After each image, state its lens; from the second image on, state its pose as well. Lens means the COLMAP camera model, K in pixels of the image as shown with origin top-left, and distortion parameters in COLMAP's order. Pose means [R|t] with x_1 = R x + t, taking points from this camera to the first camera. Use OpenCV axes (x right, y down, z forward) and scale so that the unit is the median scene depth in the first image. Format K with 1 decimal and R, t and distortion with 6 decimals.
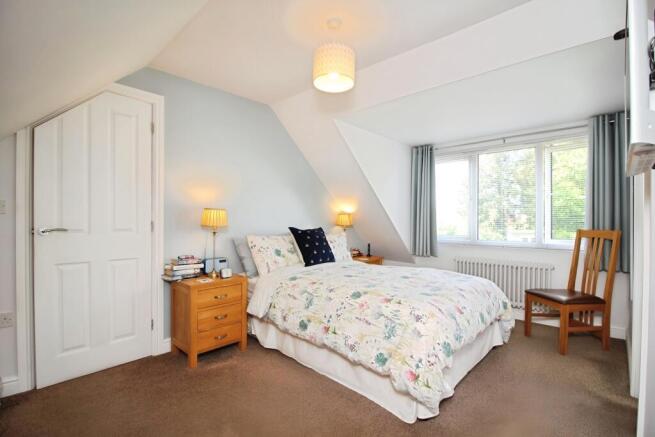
lens RADIAL K [[309.7, 0, 328.3], [0, 309.7, 218.6], [0, 0, 1]] dist [-0.021241, -0.000102]
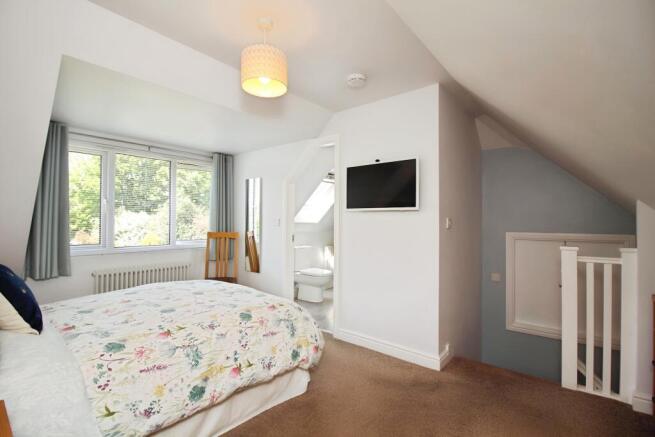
lens RADIAL K [[309.7, 0, 328.2], [0, 309.7, 220.3], [0, 0, 1]] dist [-0.021241, -0.000102]
pose [[-0.082616, -0.001800, 0.996580, -0.752085], [-0.014918, 0.999889, 0.000570, -0.036141], [-0.996470, -0.014820, -0.082633, 0.750844]]
